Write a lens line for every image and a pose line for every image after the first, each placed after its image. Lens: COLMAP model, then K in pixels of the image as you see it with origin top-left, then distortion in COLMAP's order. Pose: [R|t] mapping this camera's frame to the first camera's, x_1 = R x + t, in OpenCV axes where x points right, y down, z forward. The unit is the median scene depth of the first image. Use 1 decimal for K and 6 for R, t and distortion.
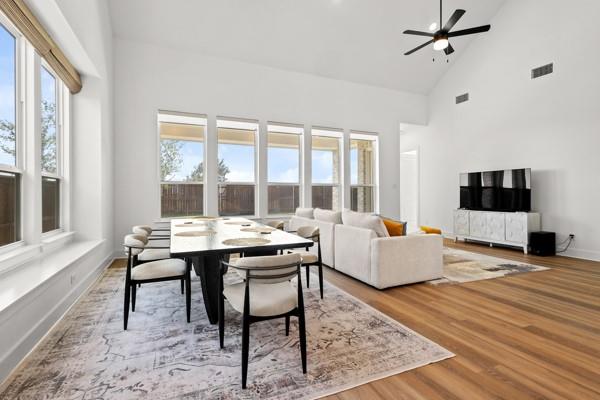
lens RADIAL K [[282.4, 0, 298.2], [0, 282.4, 194.8], [0, 0, 1]] dist [0.012029, -0.000739]
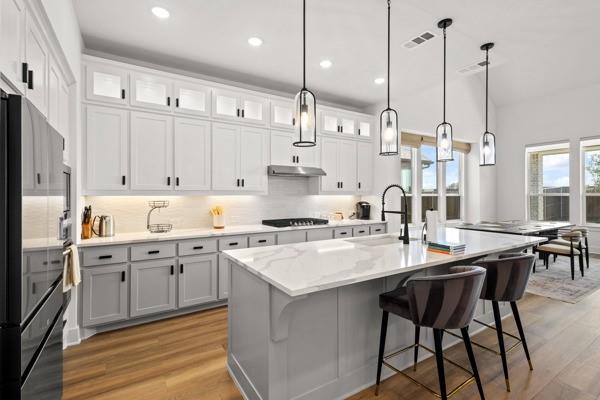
lens RADIAL K [[282.4, 0, 301.4], [0, 282.4, 196.4], [0, 0, 1]] dist [0.012029, -0.000739]
pose [[0.131288, 0.000292, -0.991344, 1.042577], [0.008058, 0.999967, 0.001362, -0.062706], [0.991312, -0.008167, 0.131281, -0.441901]]
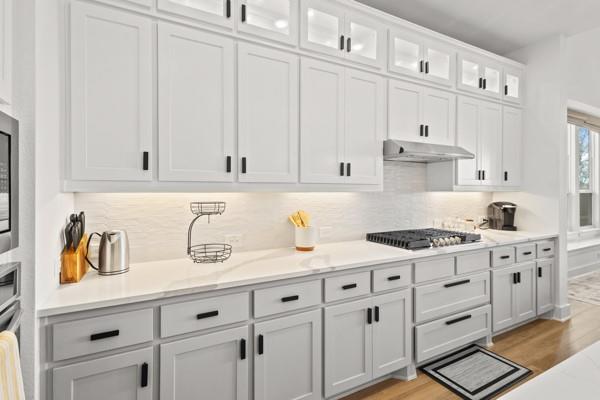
lens RADIAL K [[282.4, 0, 294.2], [0, 282.4, 194.4], [0, 0, 1]] dist [0.012029, -0.000739]
pose [[0.053897, 0.006810, -0.998523, 0.583369], [0.006403, 0.999954, 0.007165, -0.066431], [0.998526, -0.006780, 0.053851, -0.650537]]
